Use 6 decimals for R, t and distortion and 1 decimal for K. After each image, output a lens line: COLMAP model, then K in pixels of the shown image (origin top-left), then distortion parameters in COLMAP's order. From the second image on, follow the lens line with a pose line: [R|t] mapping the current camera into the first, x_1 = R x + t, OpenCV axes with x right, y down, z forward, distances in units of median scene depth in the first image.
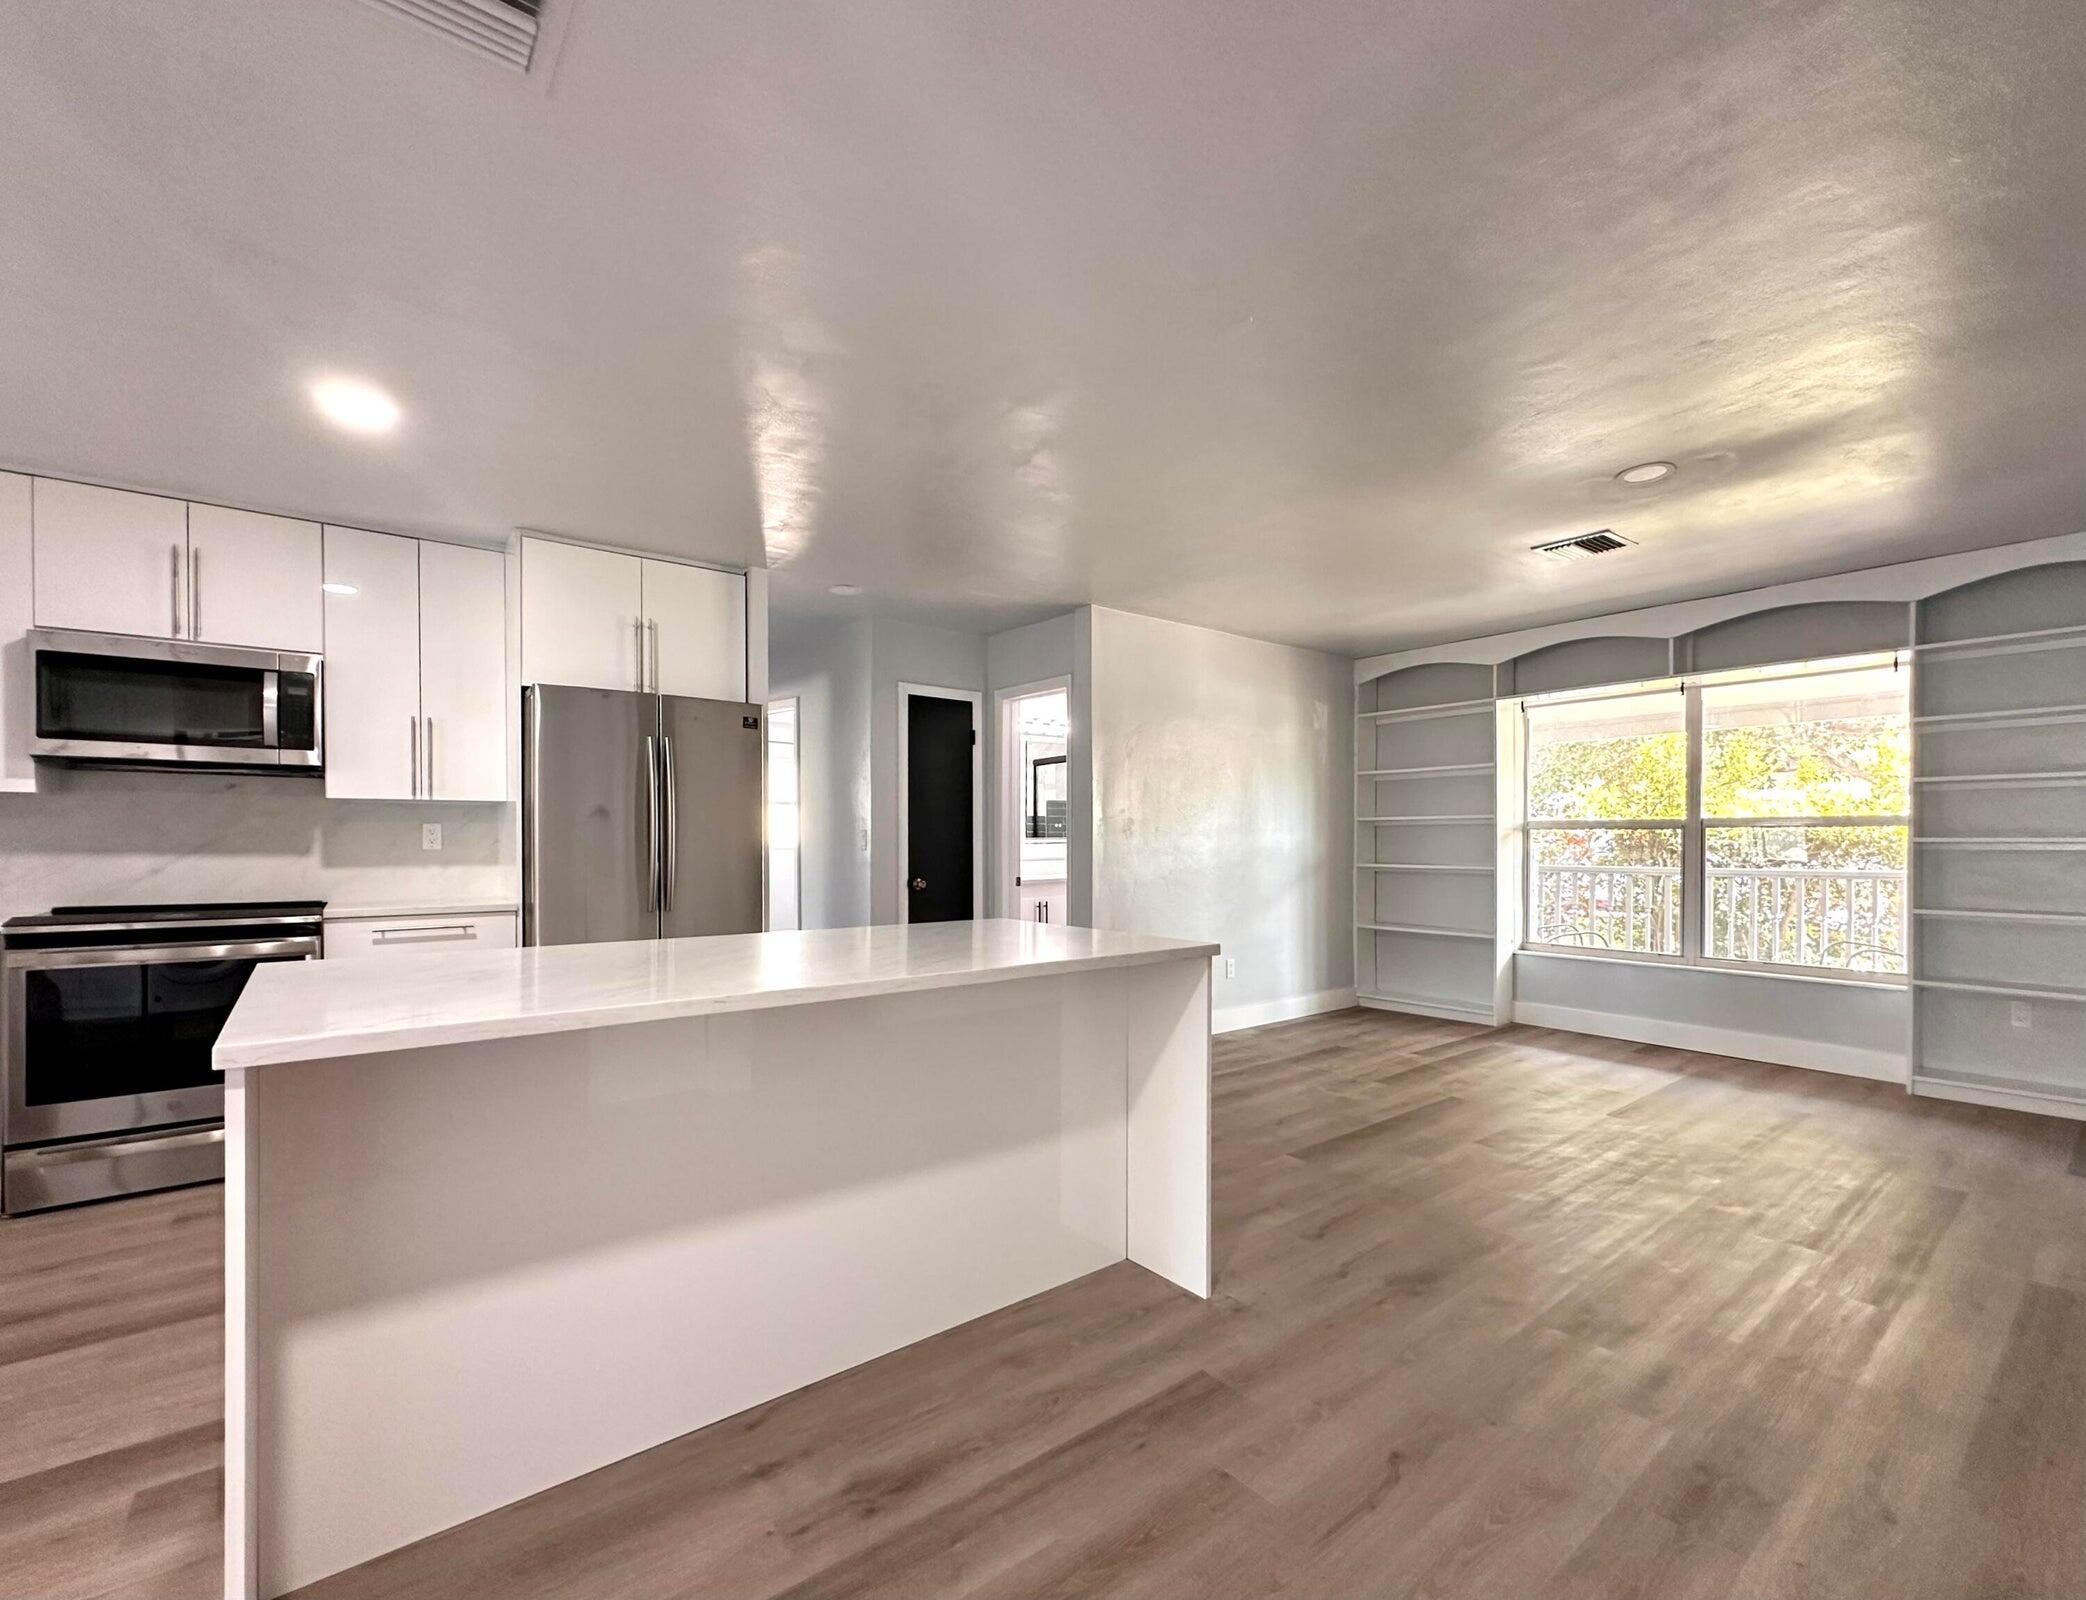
lens RADIAL K [[903.4, 0, 999.6], [0, 903.4, 823.0], [0, 0, 1]] dist [0.000565, -0.000423]
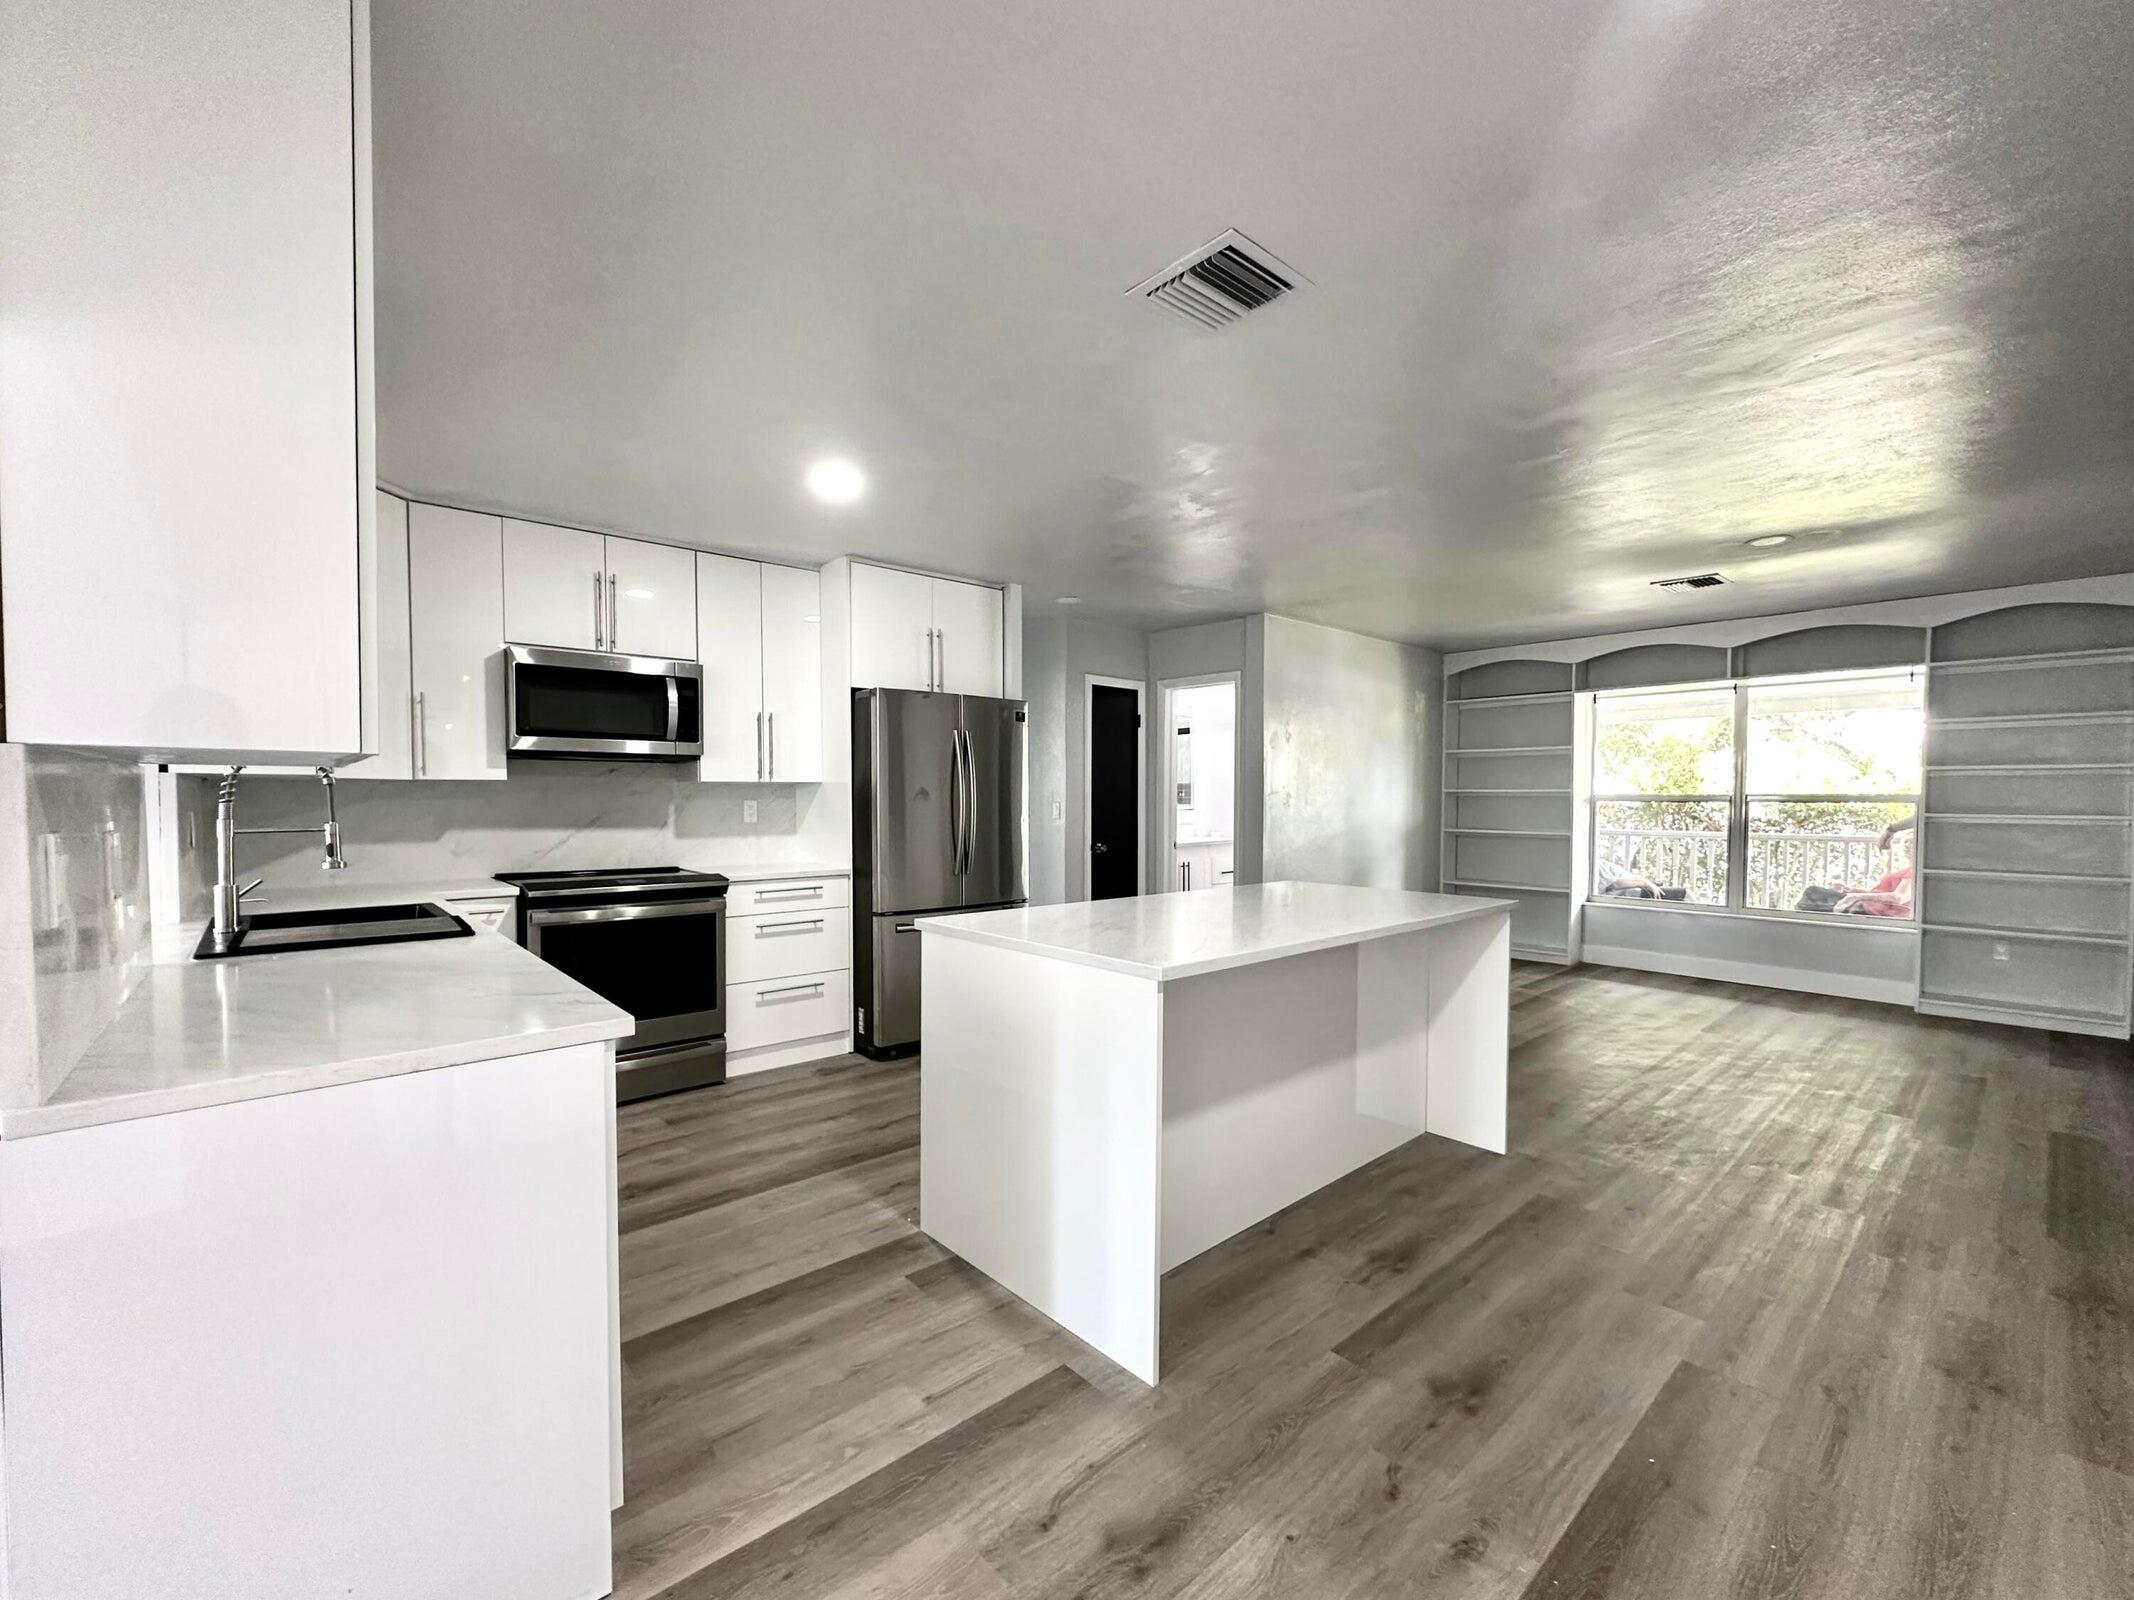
lens RADIAL K [[866.8, 0, 1056.6], [0, 866.8, 800.1], [0, 0, 1]] dist [-0.002167, -0.000113]
pose [[0.998205, 0.002061, 0.059862, -0.299910], [-0.003291, 0.999785, 0.020454, -0.024124], [-0.059807, -0.020615, 0.997997, -0.154051]]
